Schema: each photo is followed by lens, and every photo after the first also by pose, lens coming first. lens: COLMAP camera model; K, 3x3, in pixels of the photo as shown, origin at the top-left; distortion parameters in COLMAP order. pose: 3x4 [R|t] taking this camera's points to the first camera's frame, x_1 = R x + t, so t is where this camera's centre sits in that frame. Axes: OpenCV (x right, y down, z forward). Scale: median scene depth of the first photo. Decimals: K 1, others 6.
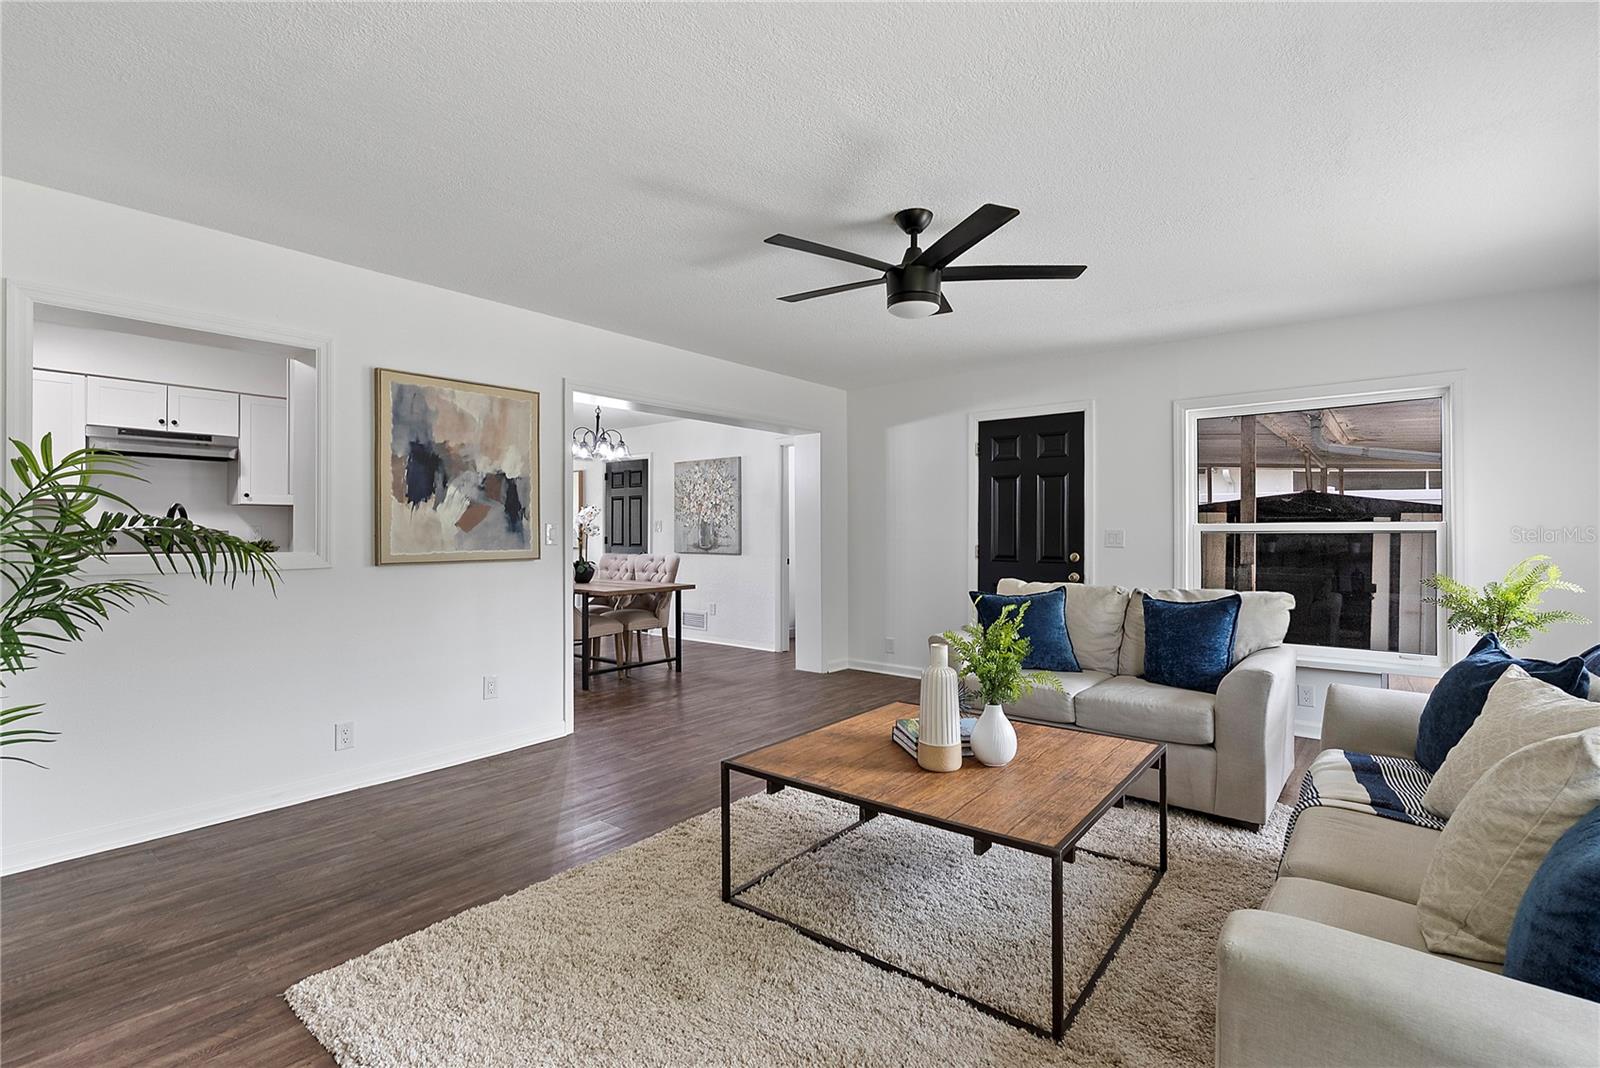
lens RADIAL K [[711.6, 0, 785.4], [0, 711.6, 530.8], [0, 0, 1]] dist [0.001557, 0.001259]
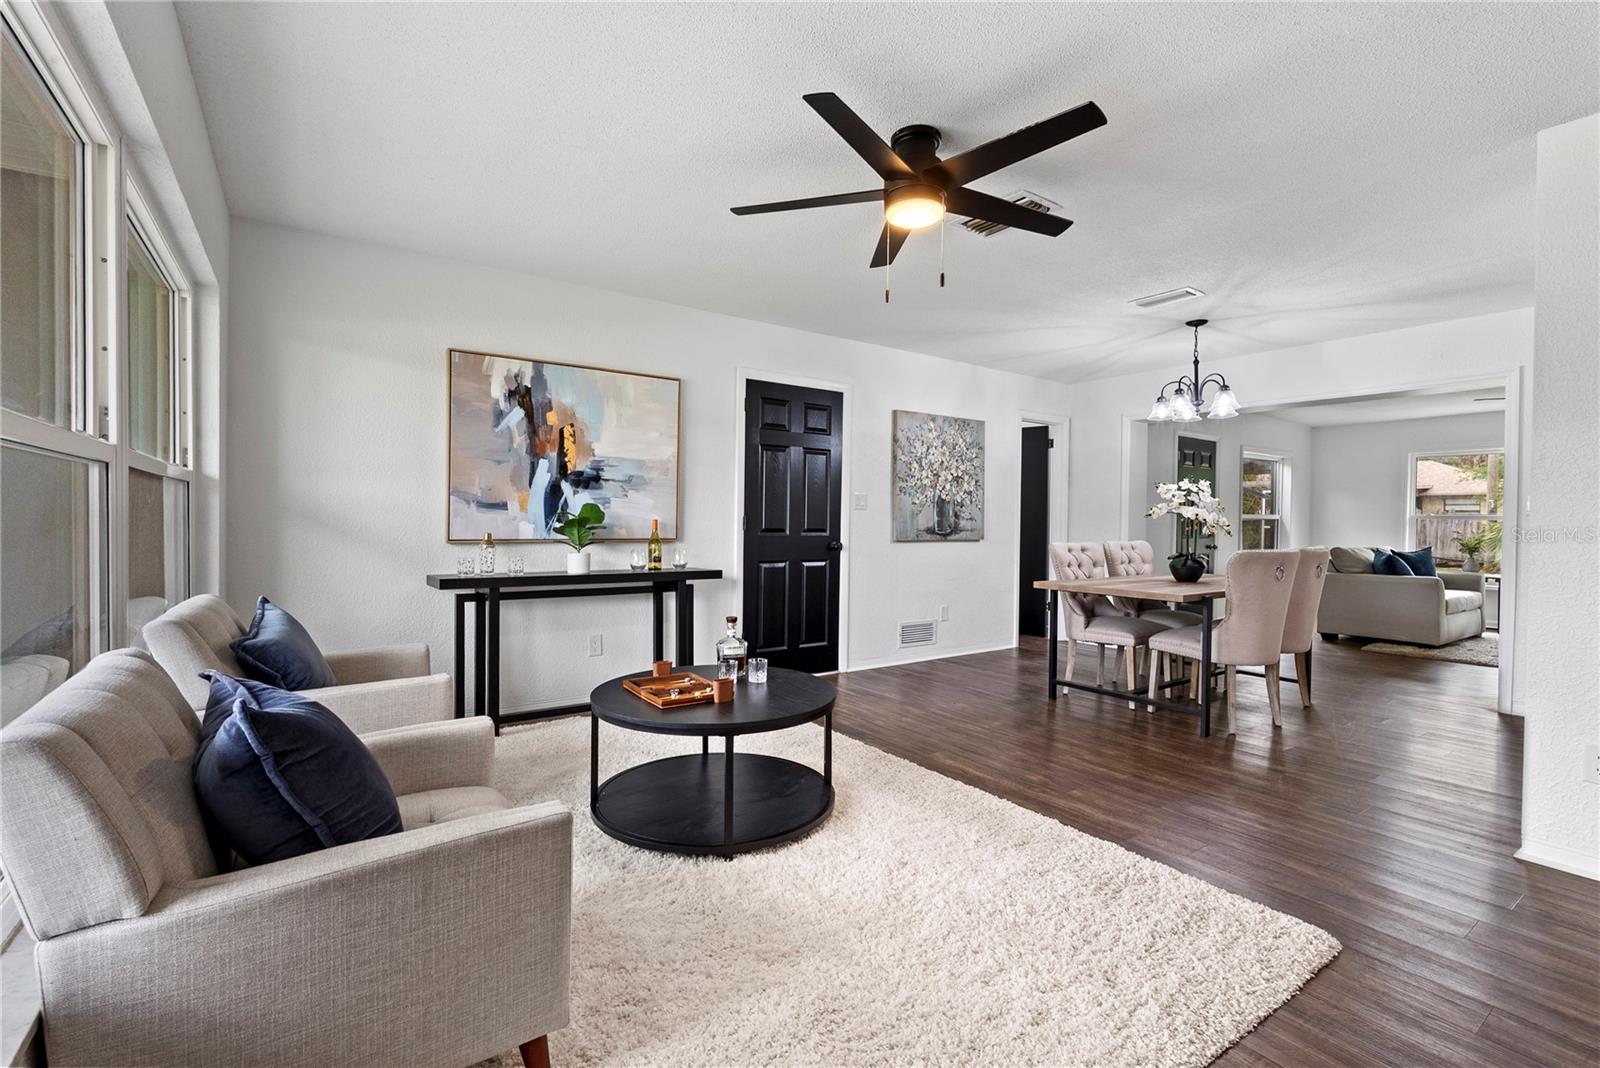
lens RADIAL K [[711.6, 0, 810.1], [0, 711.6, 533.1], [0, 0, 1]] dist [0.001557, 0.001259]
pose [[0.257998, -0.011243, 0.966080, -0.879466], [-0.006809, 0.999886, 0.013454, 0.014479], [-0.966121, -0.010049, 0.257892, 0.950382]]
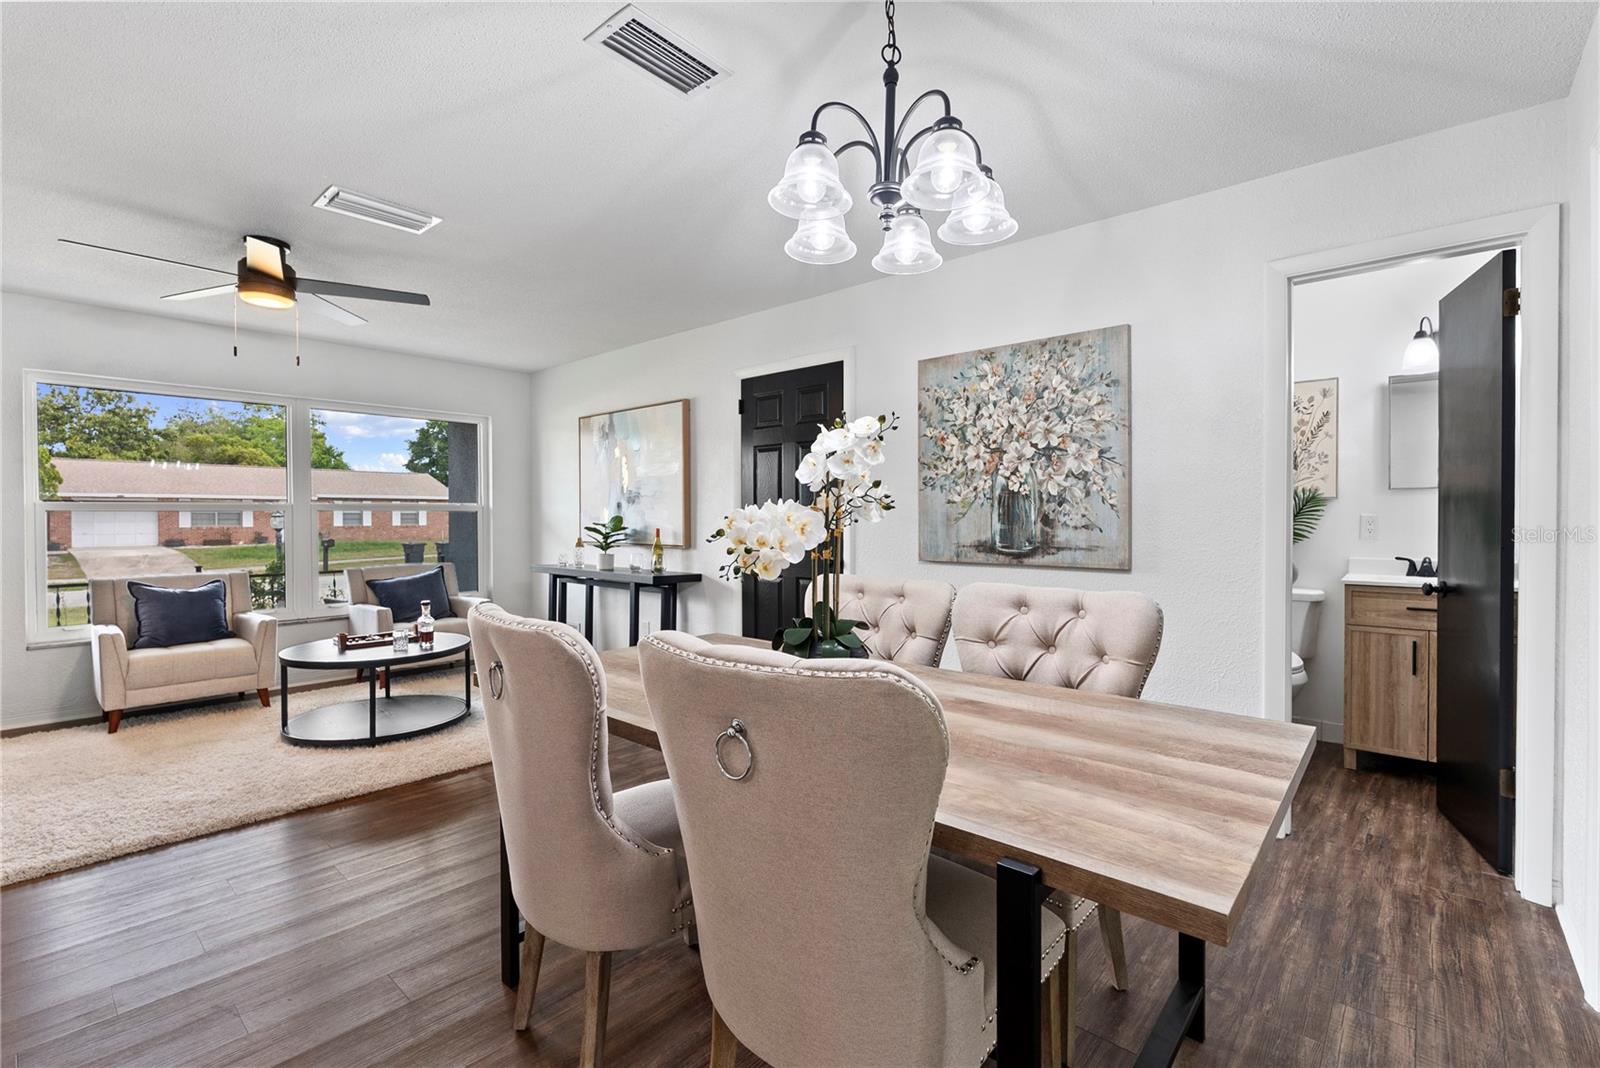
lens RADIAL K [[711.6, 0, 805.4], [0, 711.6, 521.4], [0, 0, 1]] dist [0.001557, 0.001259]
pose [[0.999761, -0.004081, -0.021496, -0.228970], [0.004205, 0.999975, 0.005730, 0.002398], [0.021472, -0.005819, 0.999753, 0.580587]]
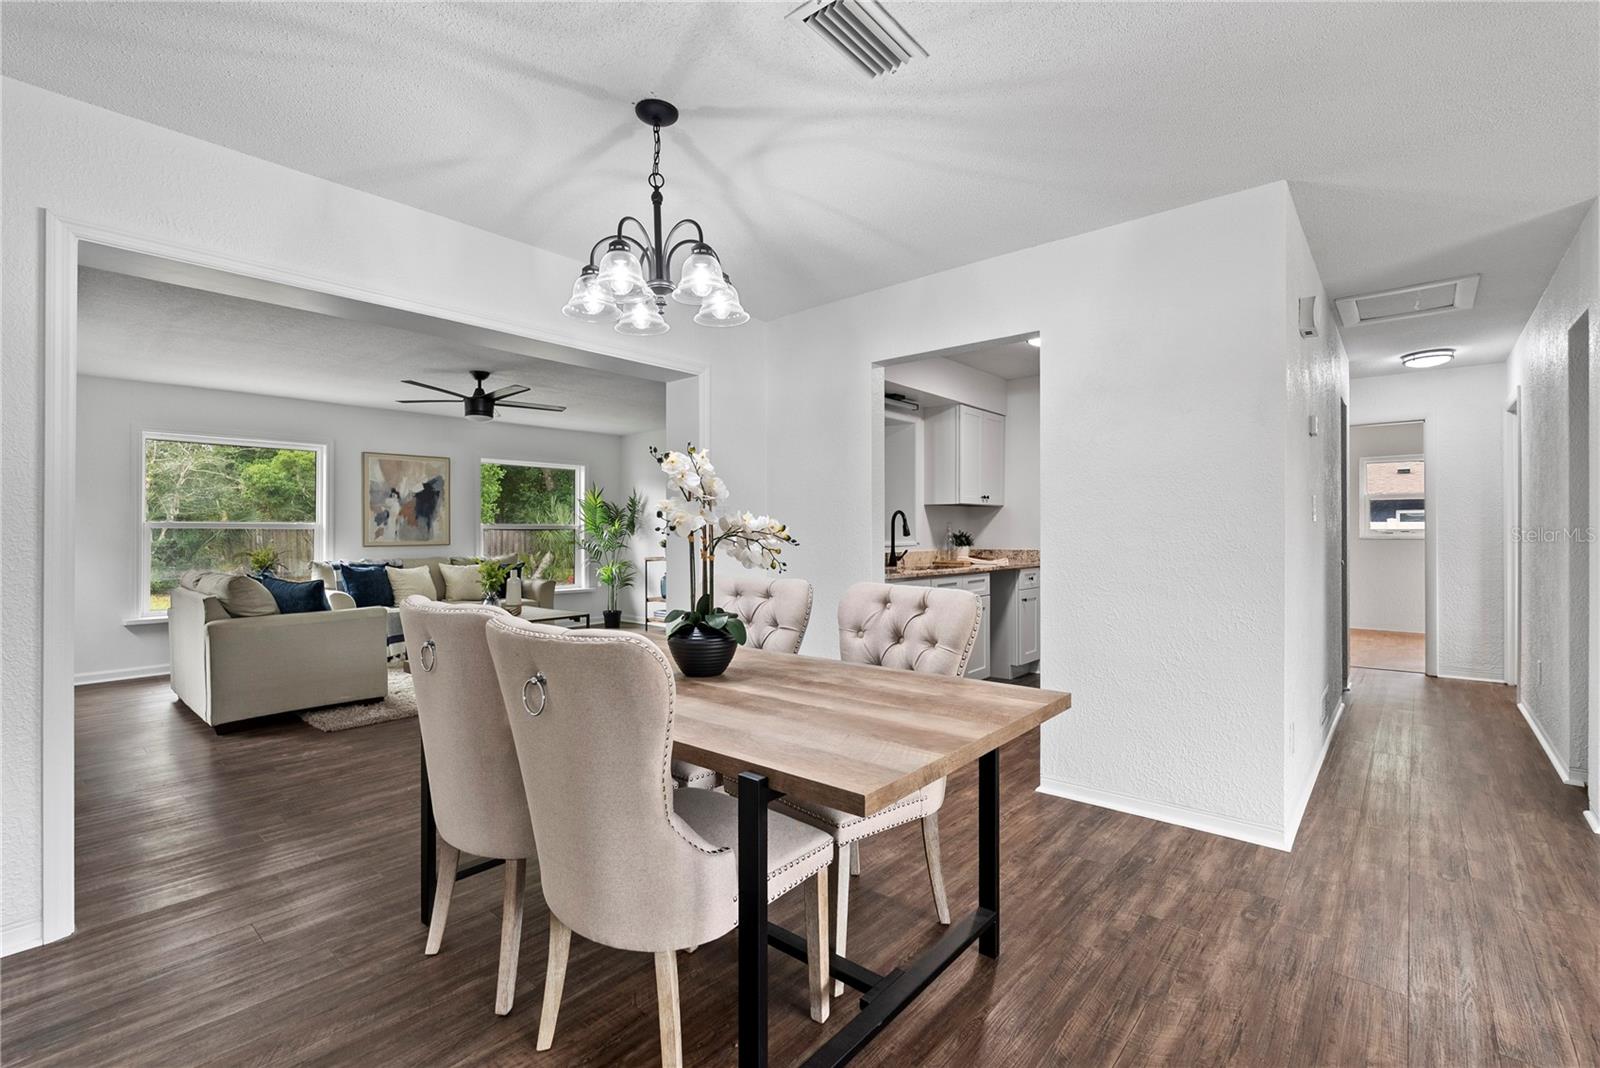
lens RADIAL K [[711.6, 0, 796.3], [0, 711.6, 534.2], [0, 0, 1]] dist [0.001557, 0.001259]
pose [[-0.999156, 0.000040, 0.041070, -0.273252], [-0.000035, 0.999998, -0.001821, 0.008344], [-0.041070, -0.001821, -0.999155, 1.069393]]
